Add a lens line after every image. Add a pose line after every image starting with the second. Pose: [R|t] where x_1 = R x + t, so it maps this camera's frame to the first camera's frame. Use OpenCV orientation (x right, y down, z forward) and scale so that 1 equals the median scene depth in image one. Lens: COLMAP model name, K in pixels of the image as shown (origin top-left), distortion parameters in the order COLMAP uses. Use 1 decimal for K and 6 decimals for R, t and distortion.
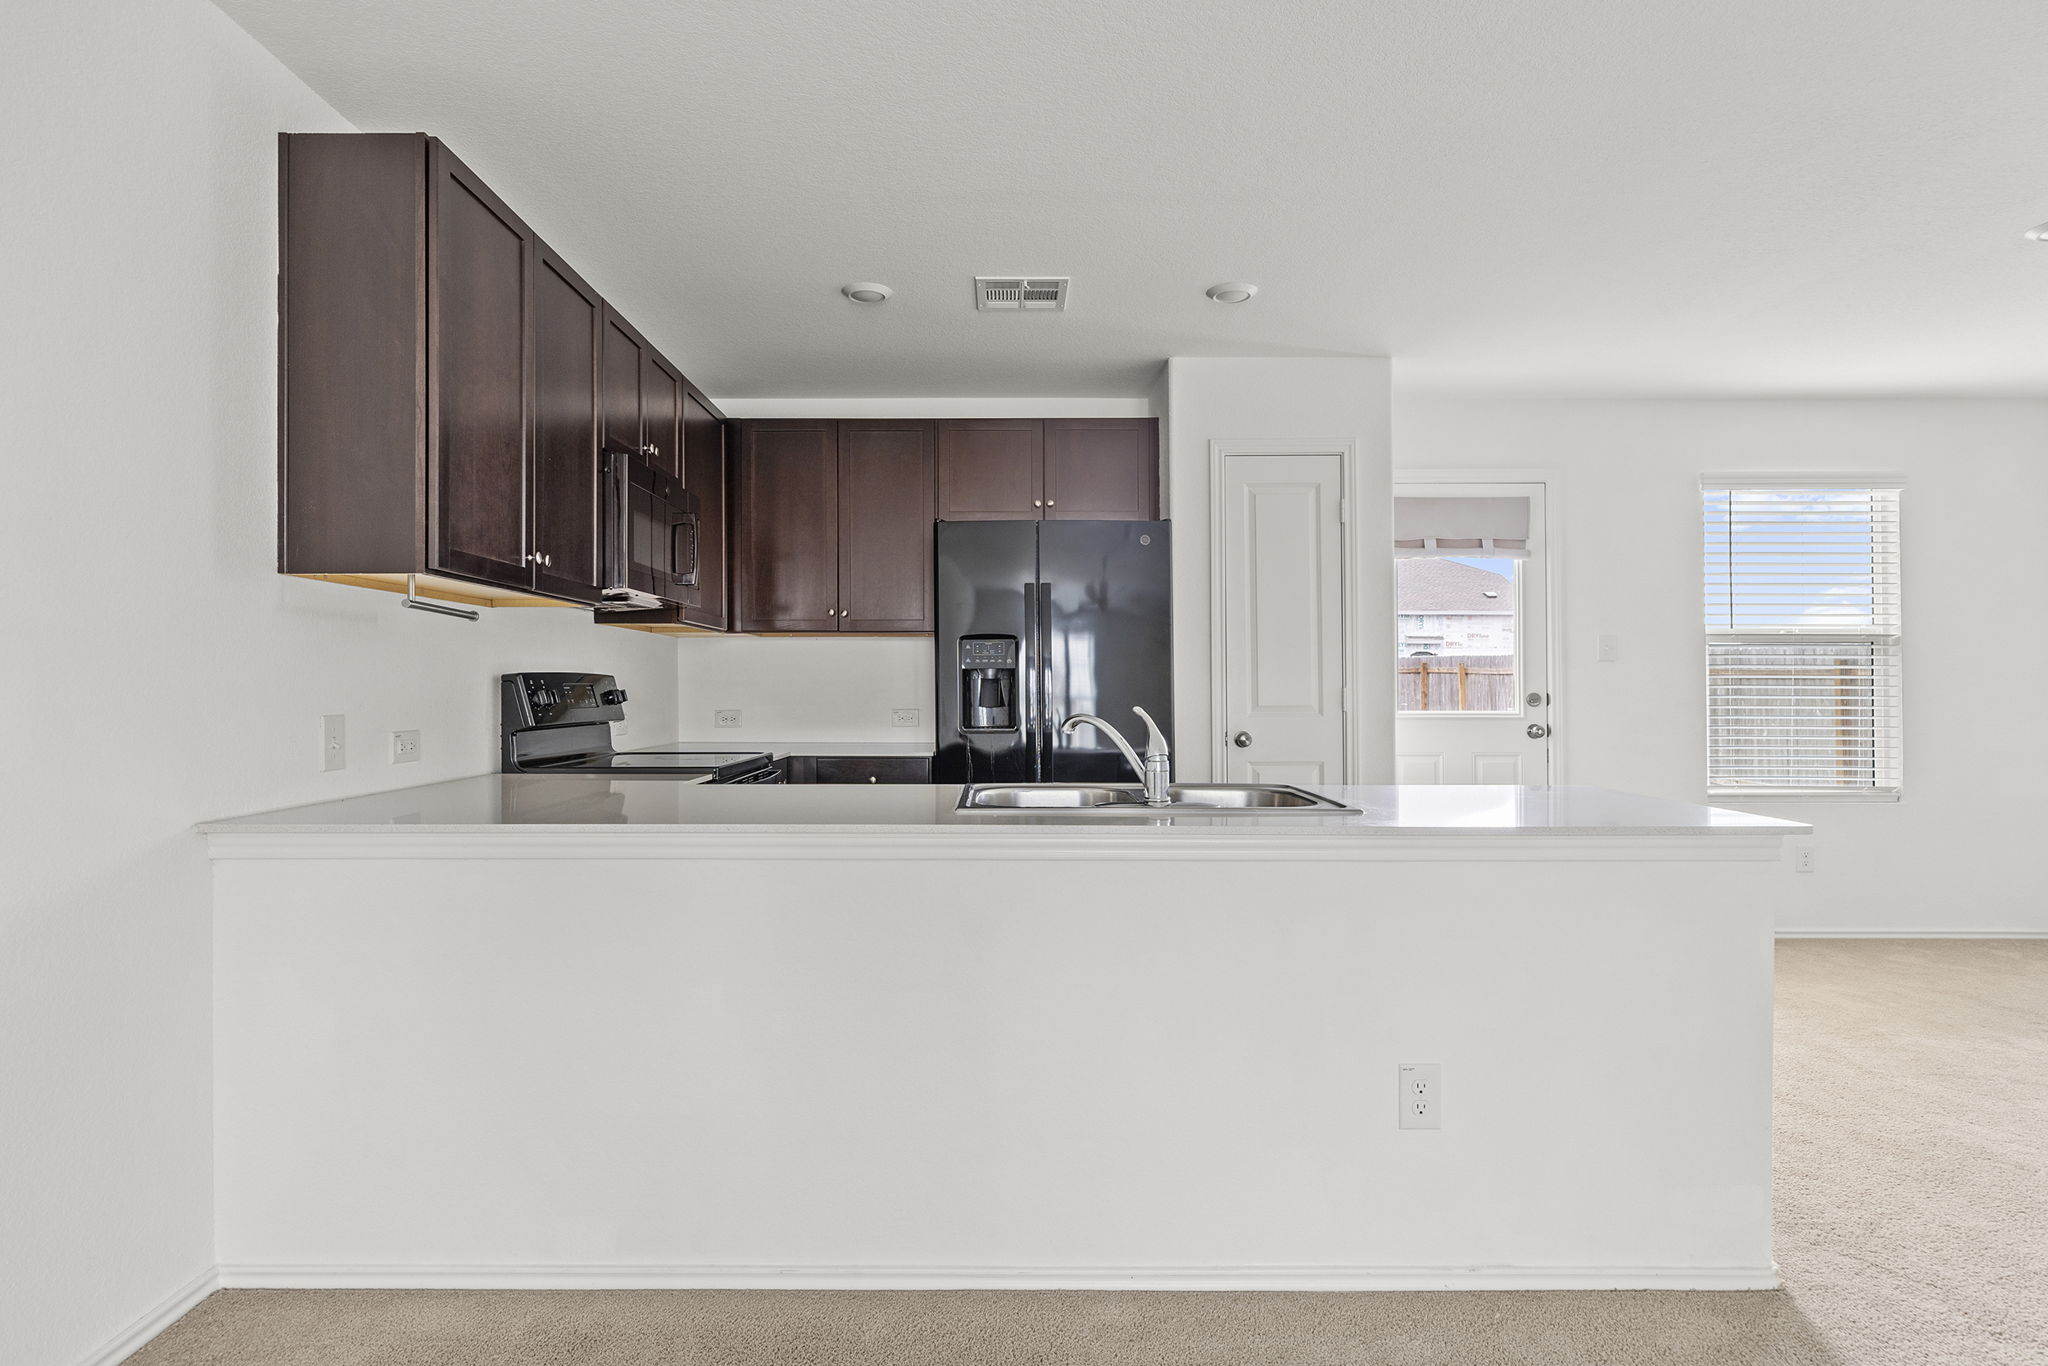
lens RADIAL K [[1074.4, 0, 1014.5], [0, 1074.4, 680.8], [0, 0, 1]] dist [0.002385, -0.000055]
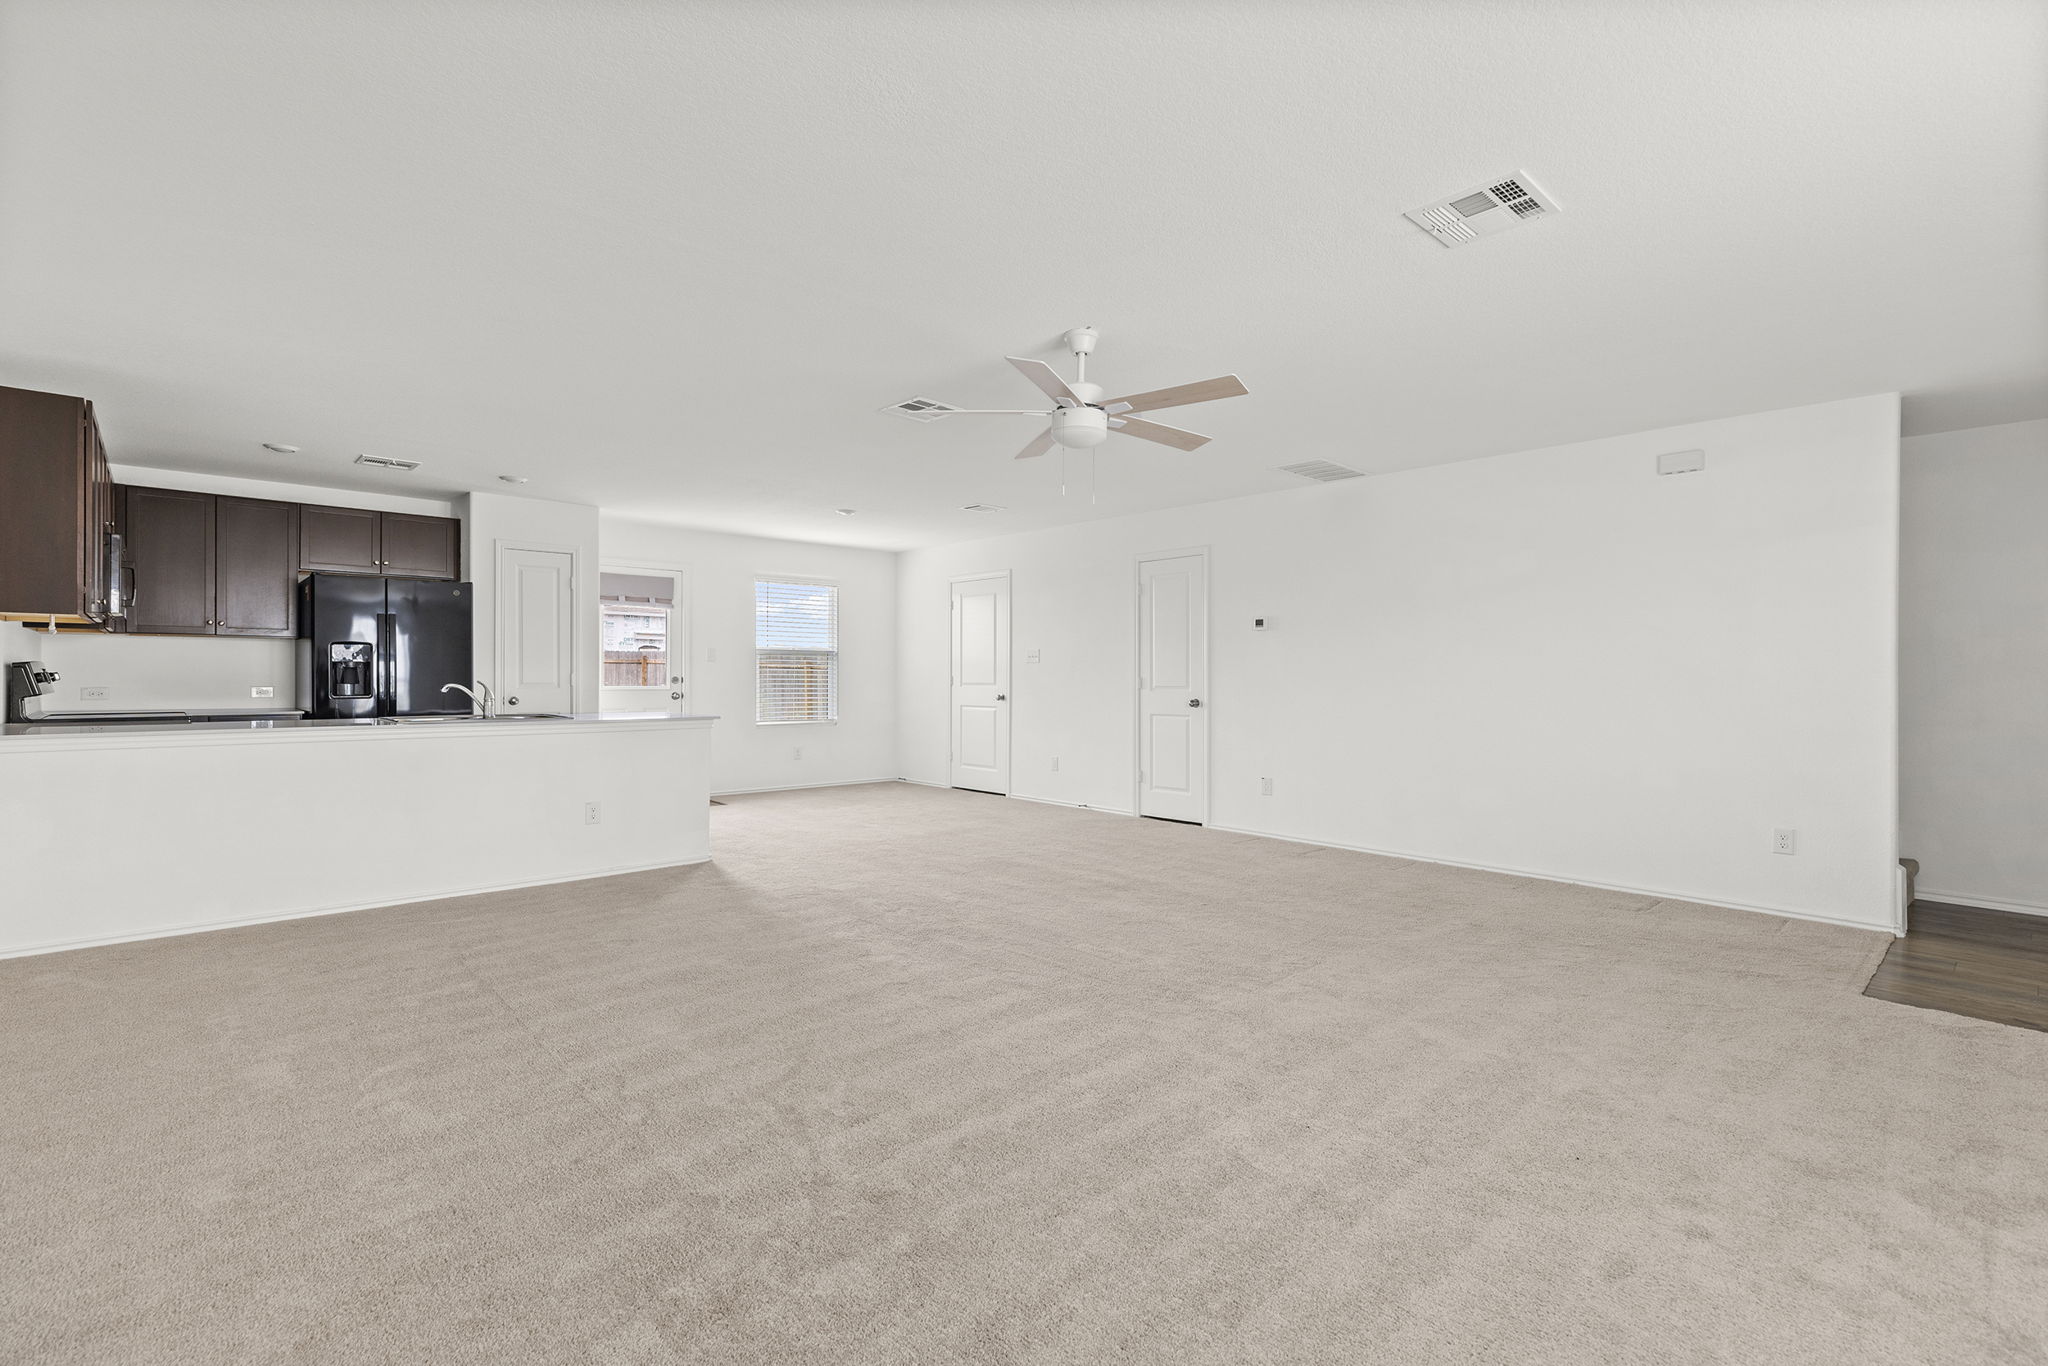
lens RADIAL K [[896.4, 0, 1017.9], [0, 896.4, 670.1], [0, 0, 1]] dist [0.000099, 0.000333]
pose [[0.732584, 0.007870, 0.680632, -0.195389], [-0.009142, 0.999957, -0.001723, -0.004184], [-0.680616, -0.004960, 0.732624, -0.699481]]
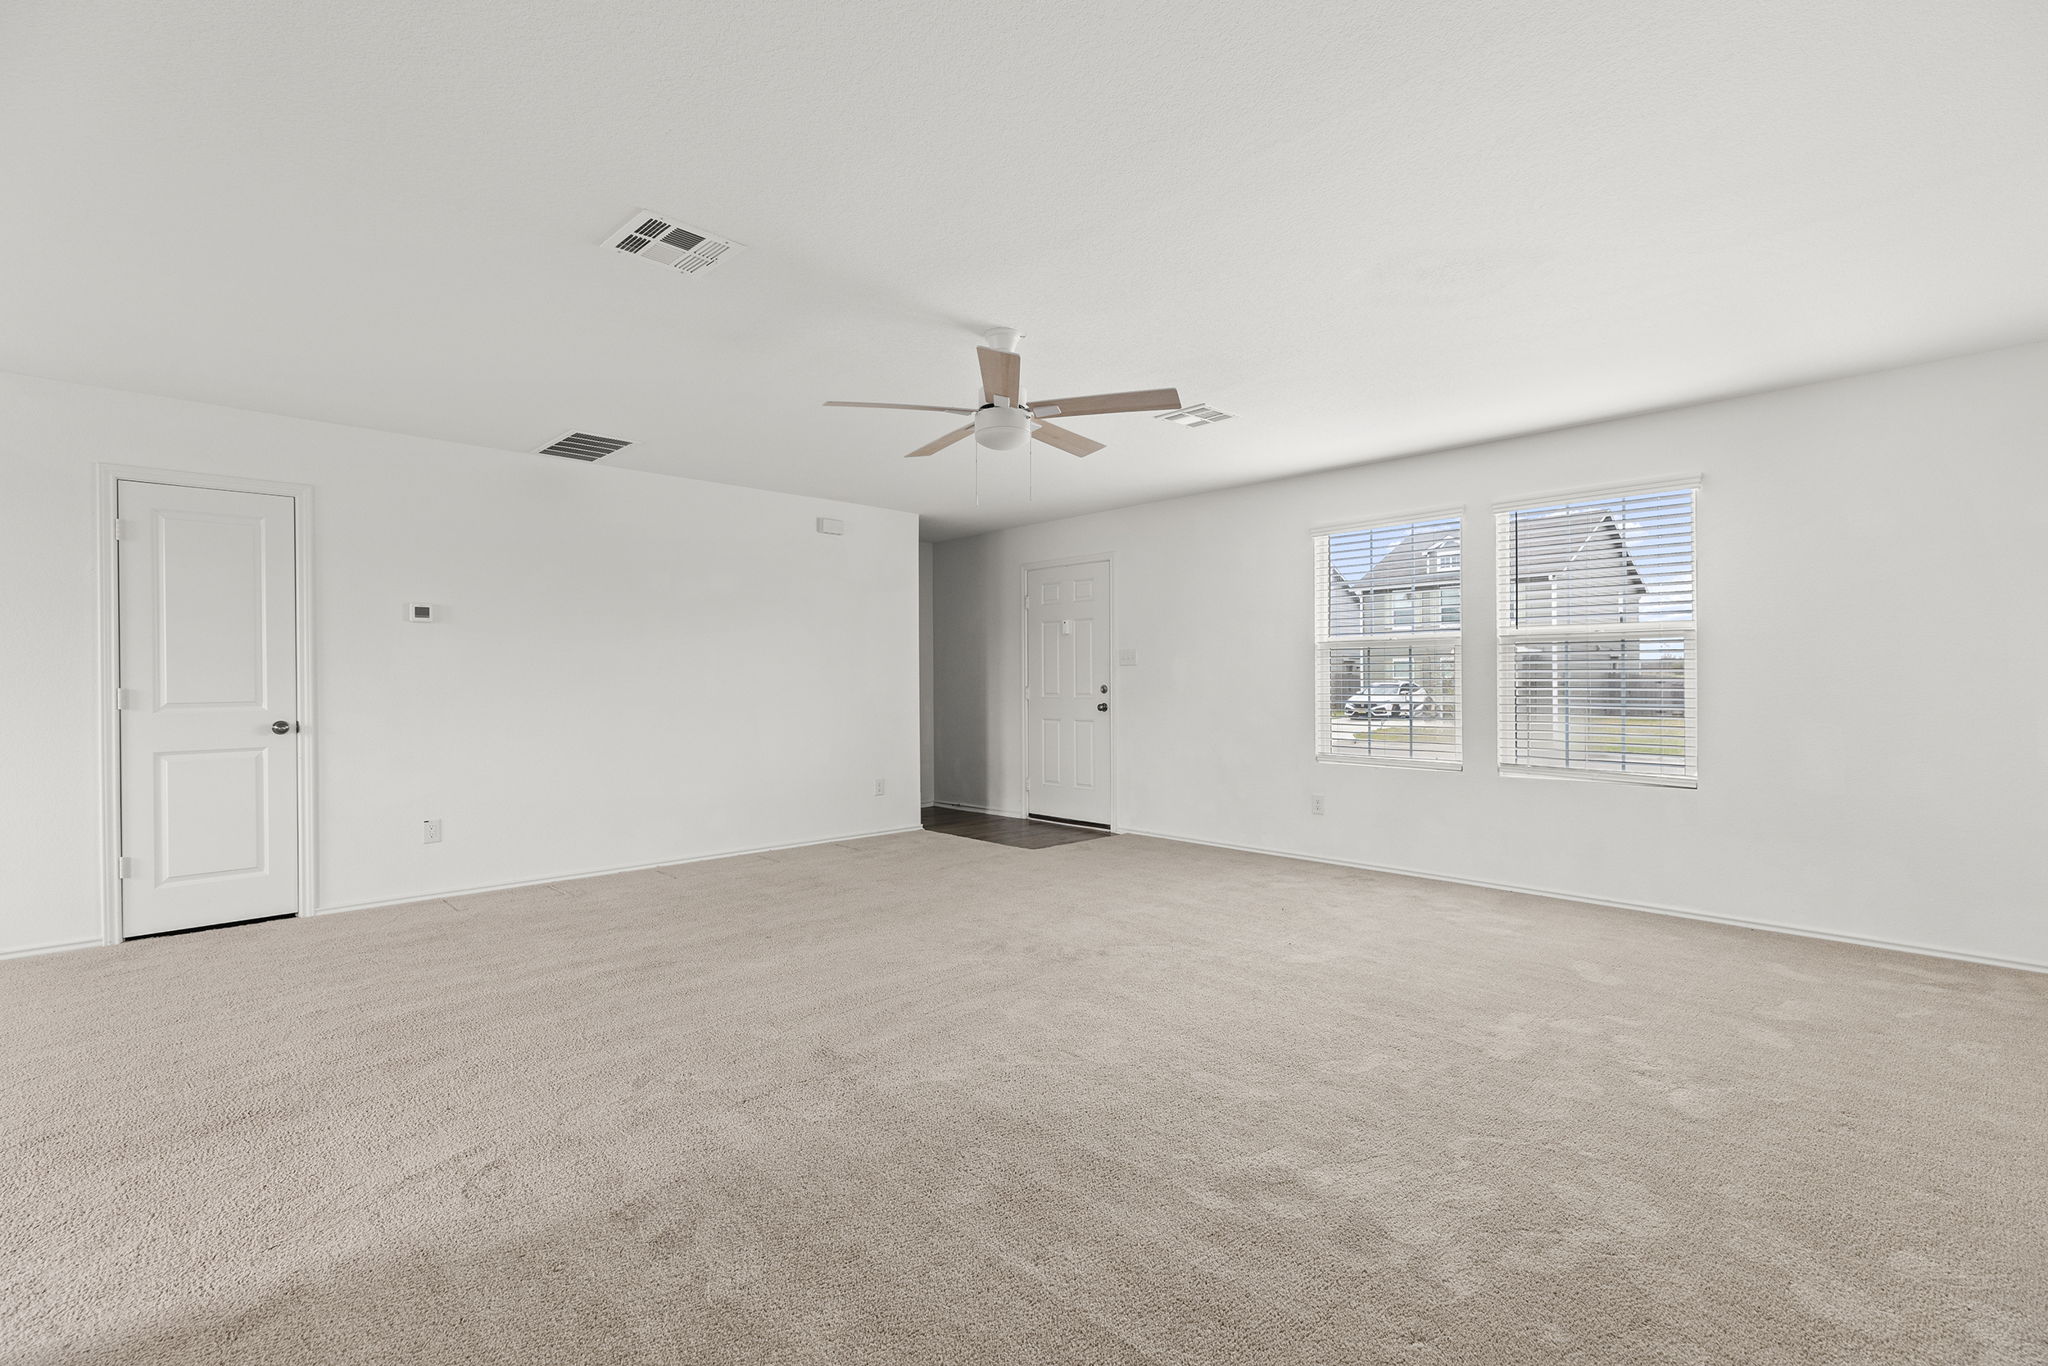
lens RADIAL K [[896.4, 0, 1017.9], [0, 896.4, 670.1], [0, 0, 1]] dist [0.000099, 0.000333]
pose [[-0.677786, 0.014025, 0.735126, -0.186451], [0.001383, 0.999841, -0.017800, 0.014122], [-0.735258, -0.011048, -0.677697, 1.884344]]
